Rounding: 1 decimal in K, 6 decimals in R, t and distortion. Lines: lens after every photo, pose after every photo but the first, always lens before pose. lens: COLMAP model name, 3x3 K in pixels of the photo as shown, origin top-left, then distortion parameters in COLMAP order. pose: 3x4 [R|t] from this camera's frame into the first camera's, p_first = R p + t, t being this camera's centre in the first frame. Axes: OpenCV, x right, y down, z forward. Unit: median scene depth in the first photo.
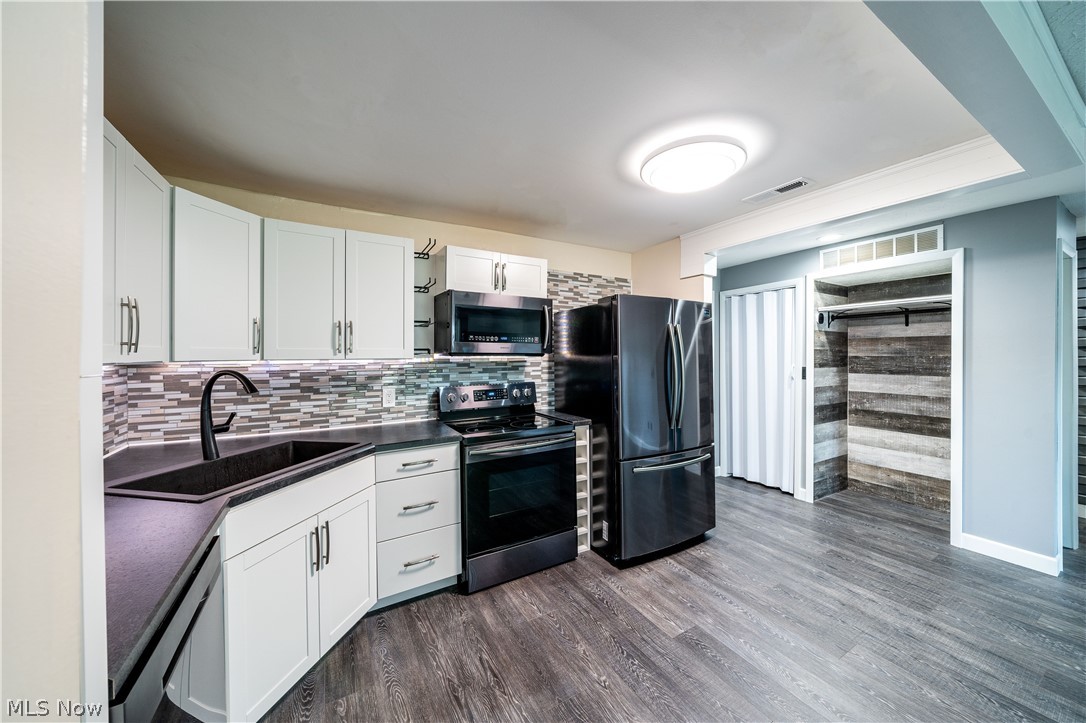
lens RADIAL K [[382.1, 0, 544.0], [0, 382.1, 356.3], [0, 0, 1]] dist [-0.001754, -0.000127]
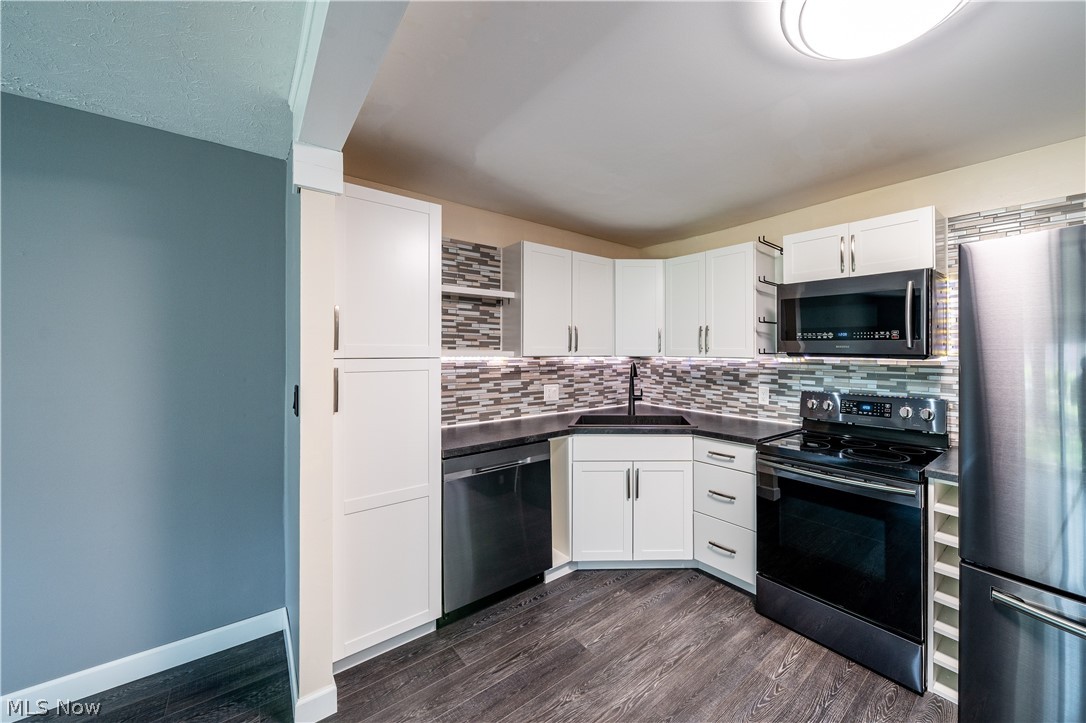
lens RADIAL K [[405.5, 0, 628.6], [0, 405.5, 354.5], [0, 0, 1]] dist [-0.000384, -0.000029]
pose [[0.236328, 0.011790, -0.971602, 0.474064], [-0.013703, 0.999867, 0.008800, -0.006135], [0.971577, 0.011234, 0.236458, 0.315169]]
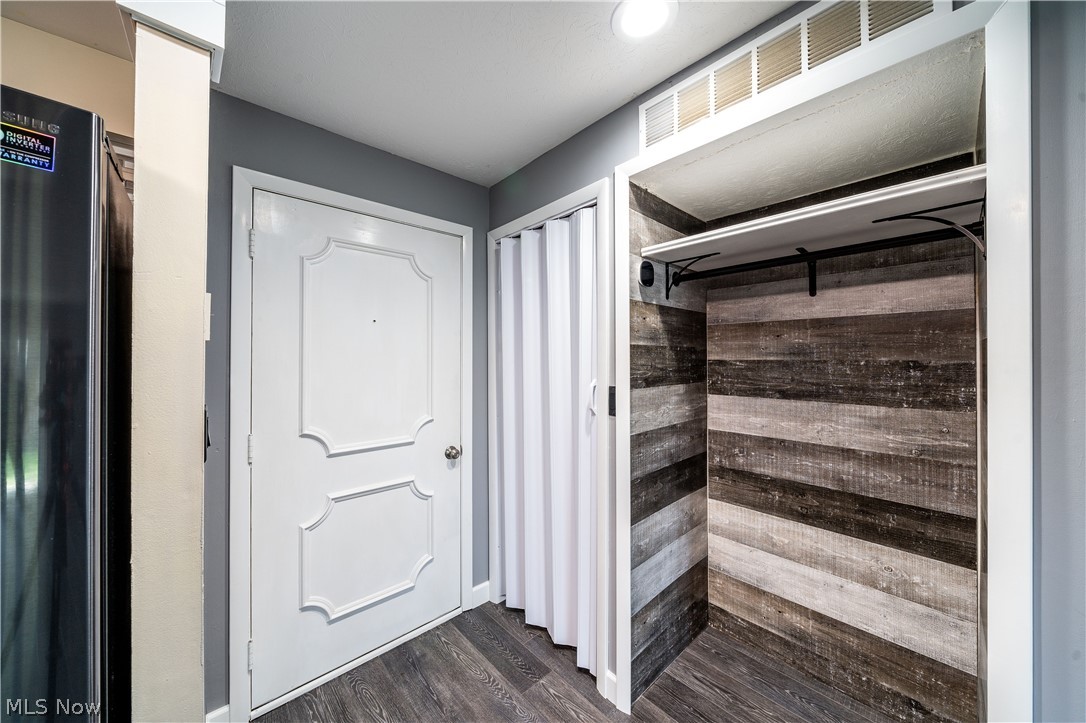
lens RADIAL K [[382.1, 0, 544.0], [0, 382.1, 356.3], [0, 0, 1]] dist [-0.001754, -0.000127]
pose [[0.974983, 0.000002, 0.222280, 0.551669], [0.002189, 0.999951, -0.009608, -0.001756], [-0.222269, 0.009854, 0.974935, 0.646630]]
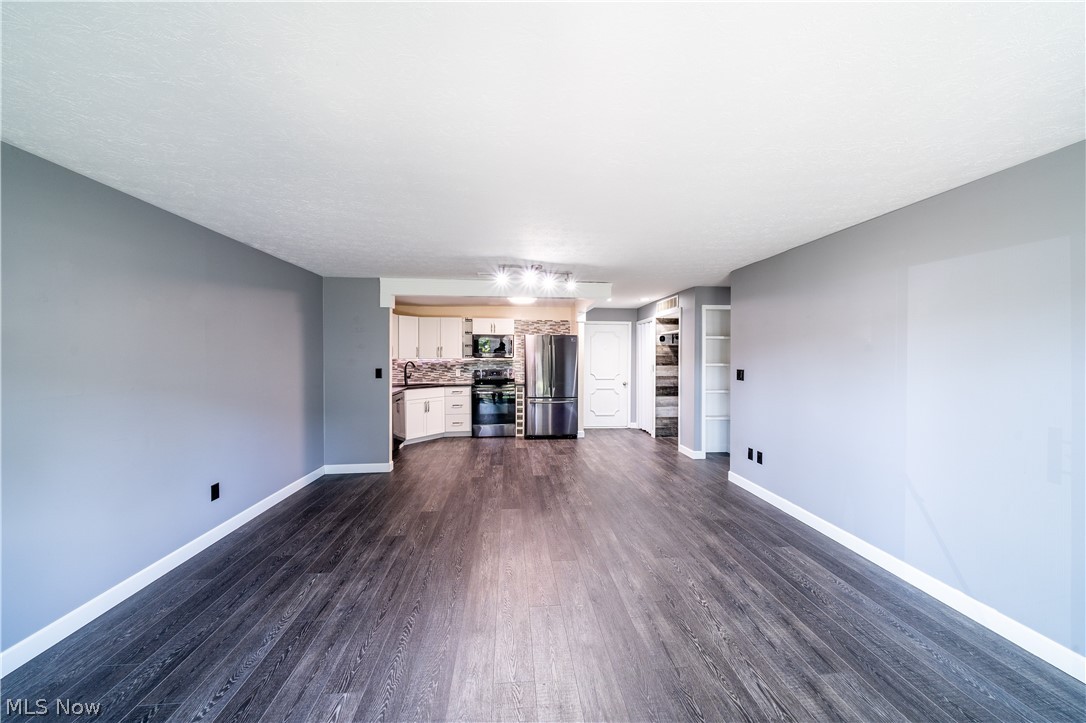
lens RADIAL K [[393.5, 0, 516.6], [0, 393.5, 360.1], [0, 0, 1]] dist [-0.001688, -0.000127]
pose [[0.877639, 0.007381, -0.479266, 1.093200], [-0.006362, 0.999973, 0.003751, 0.001501], [0.479281, -0.000243, 0.877662, -1.063362]]
